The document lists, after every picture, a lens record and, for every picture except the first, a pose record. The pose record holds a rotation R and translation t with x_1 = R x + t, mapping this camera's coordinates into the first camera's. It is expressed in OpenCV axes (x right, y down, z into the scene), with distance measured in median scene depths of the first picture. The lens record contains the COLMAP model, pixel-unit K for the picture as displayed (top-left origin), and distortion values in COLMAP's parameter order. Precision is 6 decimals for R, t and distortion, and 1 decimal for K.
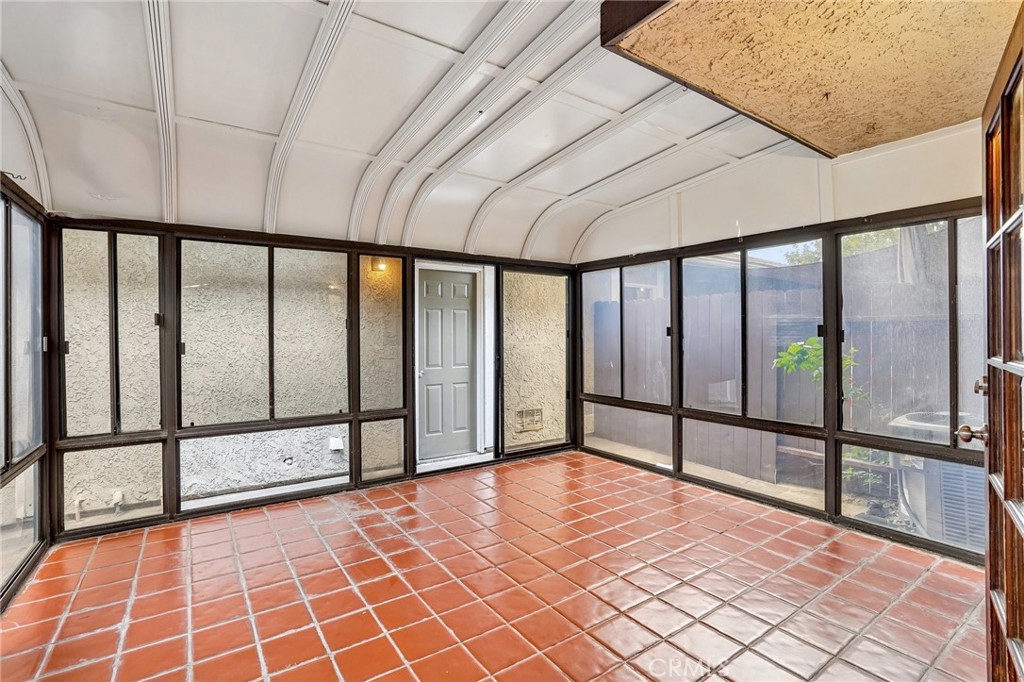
lens RADIAL K [[477.5, 0, 499.5], [0, 477.5, 334.0], [0, 0, 1]] dist [-0.019722, 0.007359]
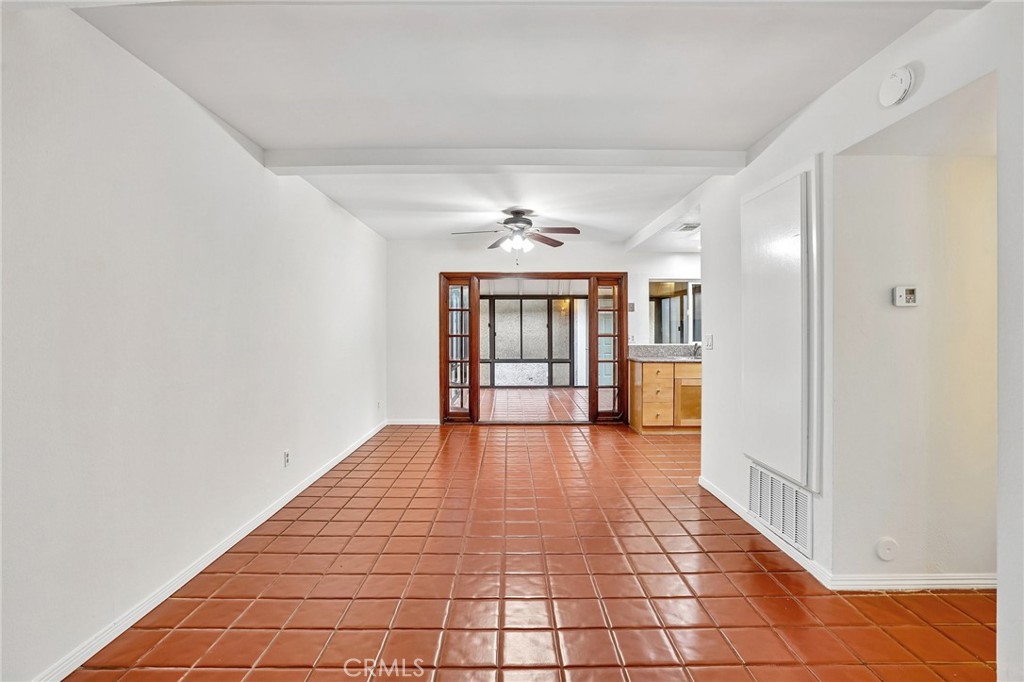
lens RADIAL K [[477.5, 0, 509.9], [0, 477.5, 333.9], [0, 0, 1]] dist [-0.019722, 0.007359]
pose [[0.839258, 0.005589, -0.543705, 1.009981], [0.000083, 0.999946, 0.010406, -0.003334], [0.543734, -0.008779, 0.839212, -1.430809]]
